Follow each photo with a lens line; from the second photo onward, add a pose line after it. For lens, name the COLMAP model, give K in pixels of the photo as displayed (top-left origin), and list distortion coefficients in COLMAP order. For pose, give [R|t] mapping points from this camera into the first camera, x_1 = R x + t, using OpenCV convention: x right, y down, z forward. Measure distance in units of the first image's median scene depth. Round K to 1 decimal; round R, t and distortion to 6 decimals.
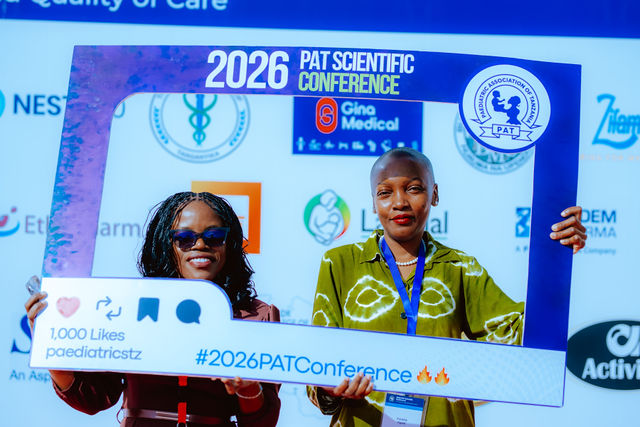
lens RADIAL K [[1450.0, 0, 333.8], [0, 1450.0, 212.8], [0, 0, 1]] dist [-0.005483, -0.282395]
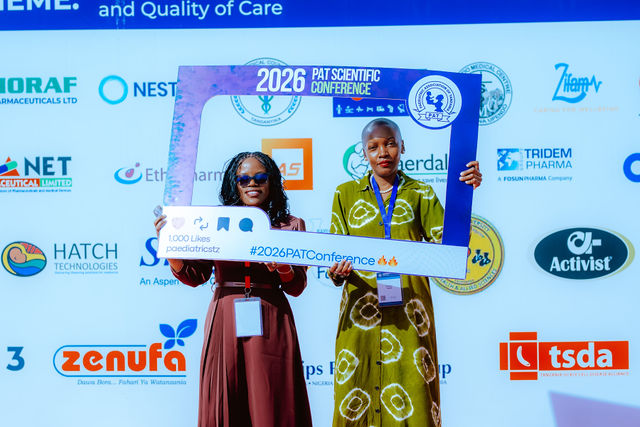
lens RADIAL K [[1585.2, 0, 317.0], [0, 1585.2, 236.5], [0, 0, 1]] dist [0.016839, -0.549970]
pose [[0.995524, -0.034277, -0.088077, 0.086630], [0.039246, 0.997697, 0.055319, -0.010948], [0.085978, -0.058528, 0.994576, -0.524263]]
